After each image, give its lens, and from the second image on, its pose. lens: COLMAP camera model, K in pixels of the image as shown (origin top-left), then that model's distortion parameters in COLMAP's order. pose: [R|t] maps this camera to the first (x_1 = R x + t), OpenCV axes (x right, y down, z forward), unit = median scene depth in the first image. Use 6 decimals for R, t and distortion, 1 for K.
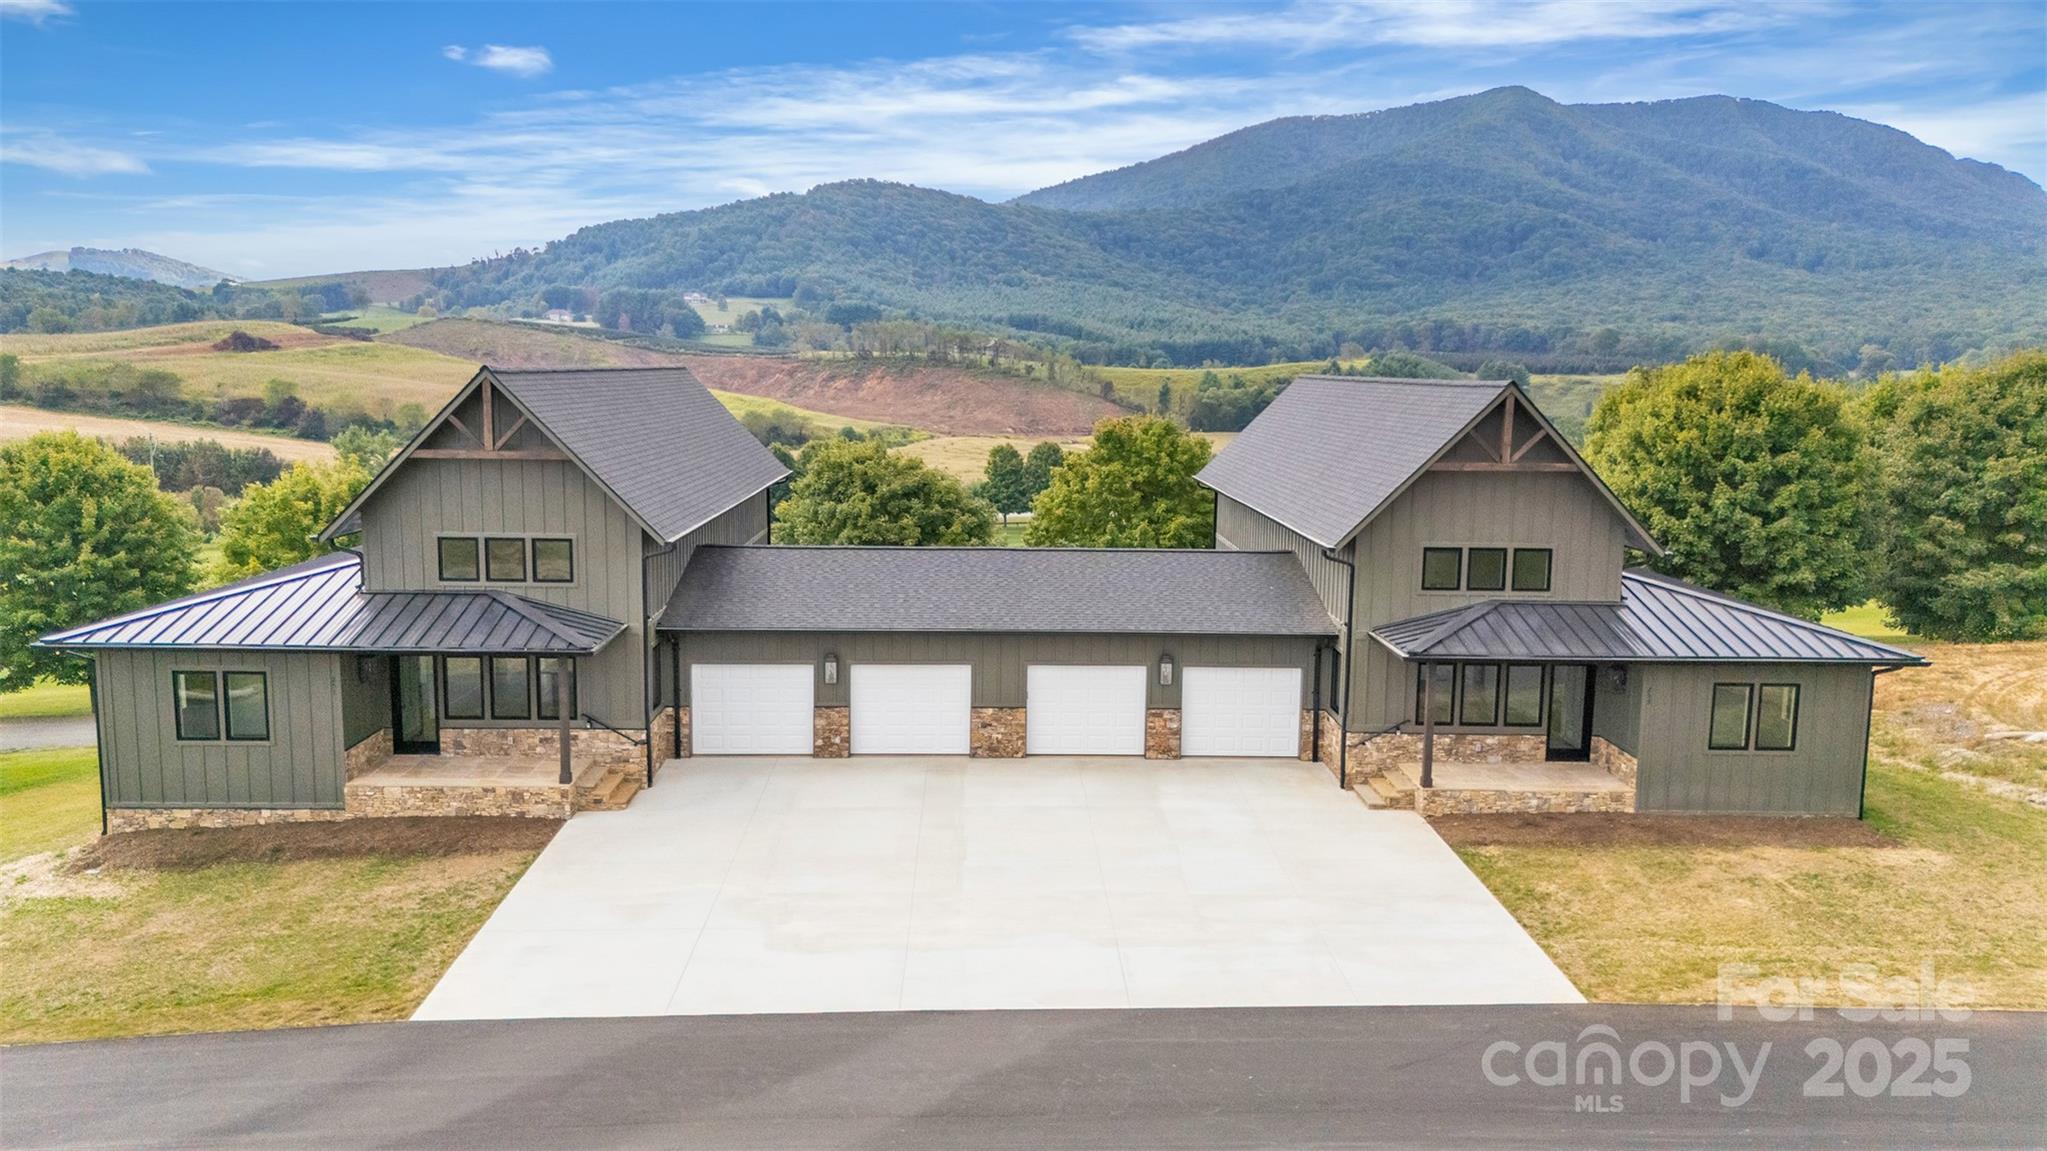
lens RADIAL K [[1506.0, 0, 1021.4], [0, 1506.0, 577.8], [0, 0, 1]] dist [0.090795, -0.114053]
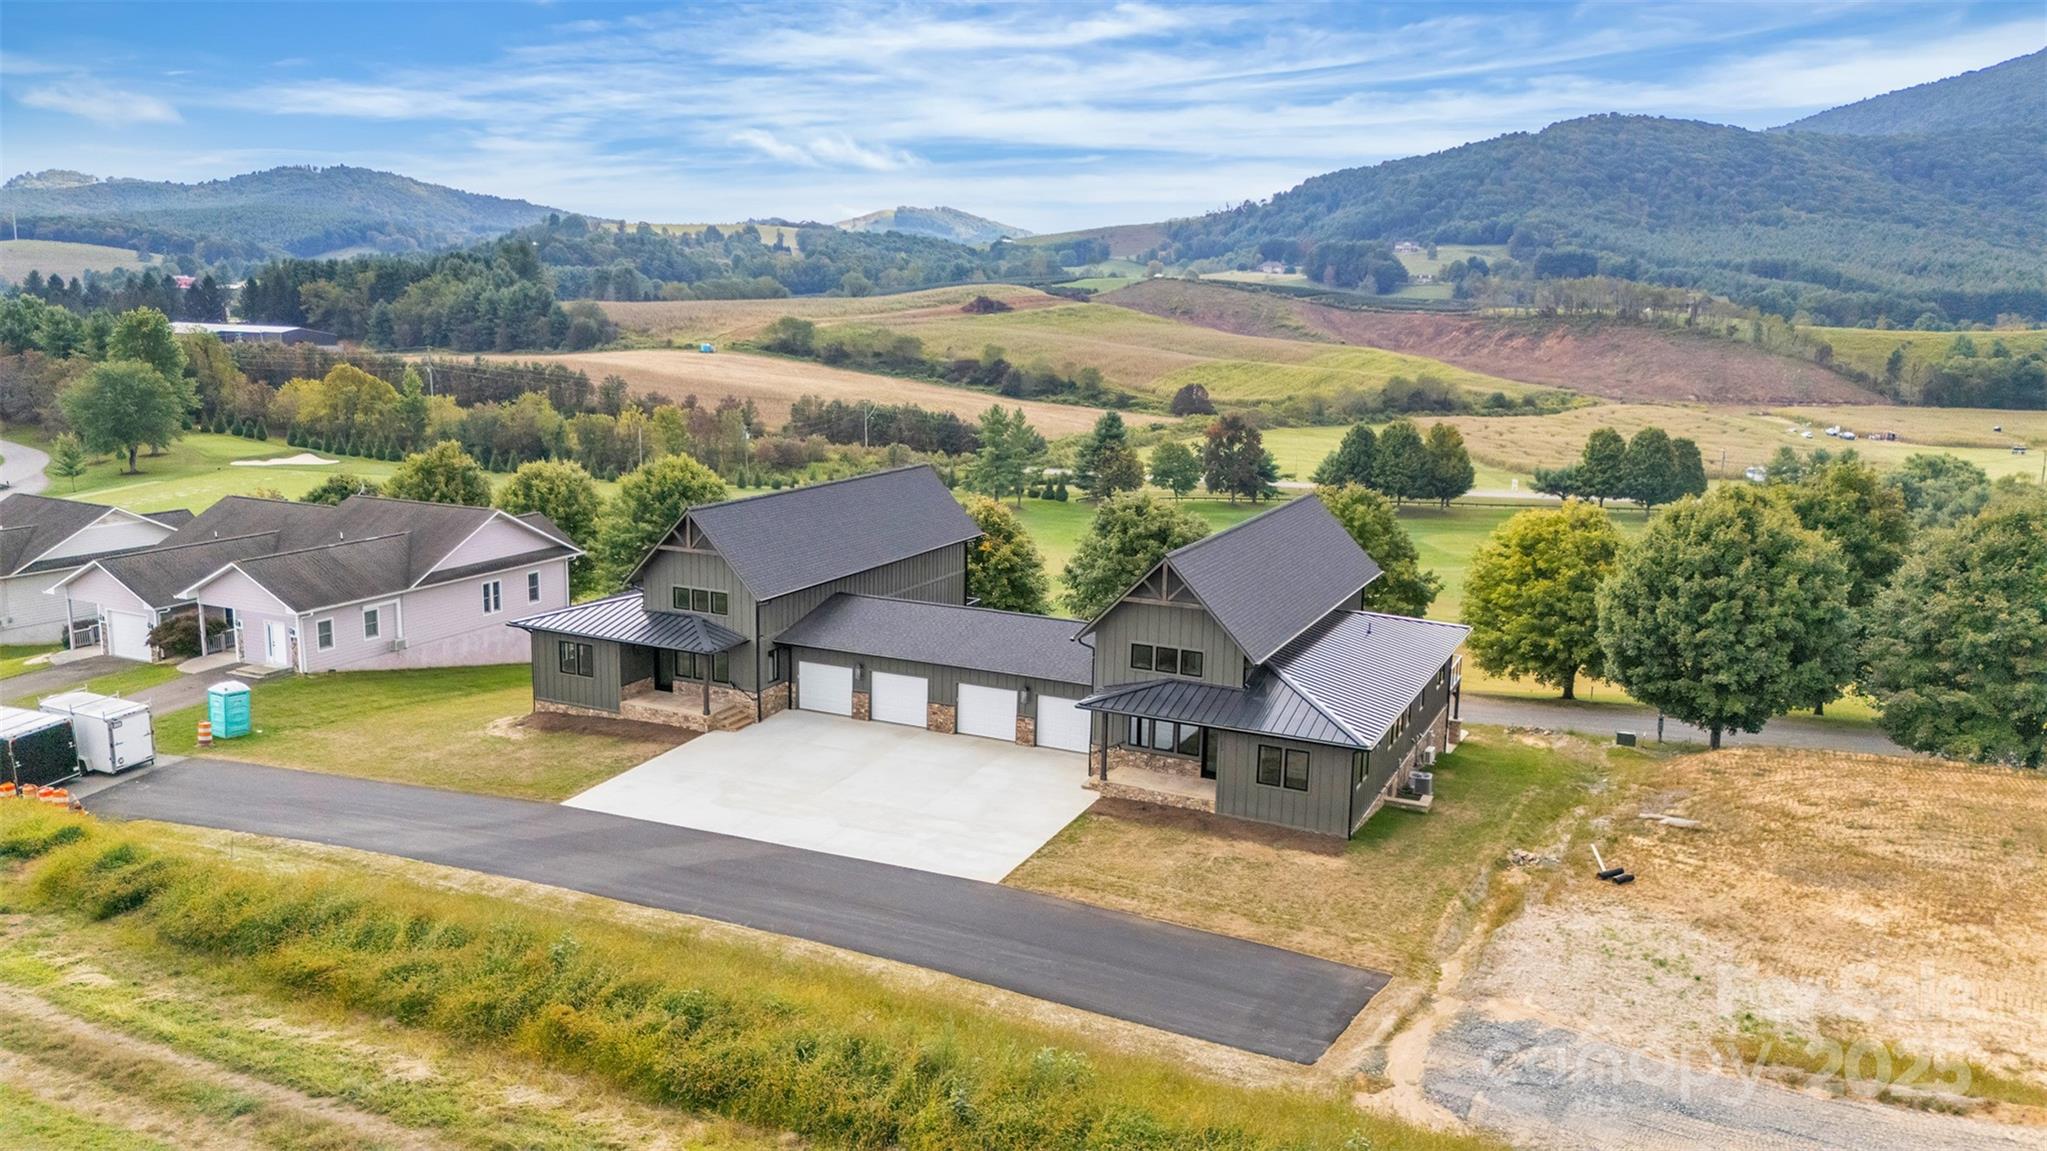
lens RADIAL K [[1506.0, 0, 1021.4], [0, 1506.0, 577.8], [0, 0, 1]] dist [0.090795, -0.114053]
pose [[0.889859, 0.089801, -0.447310, 0.102834], [-0.071618, 0.995777, 0.057435, -0.020745], [0.450579, -0.019073, 0.892533, -0.065512]]
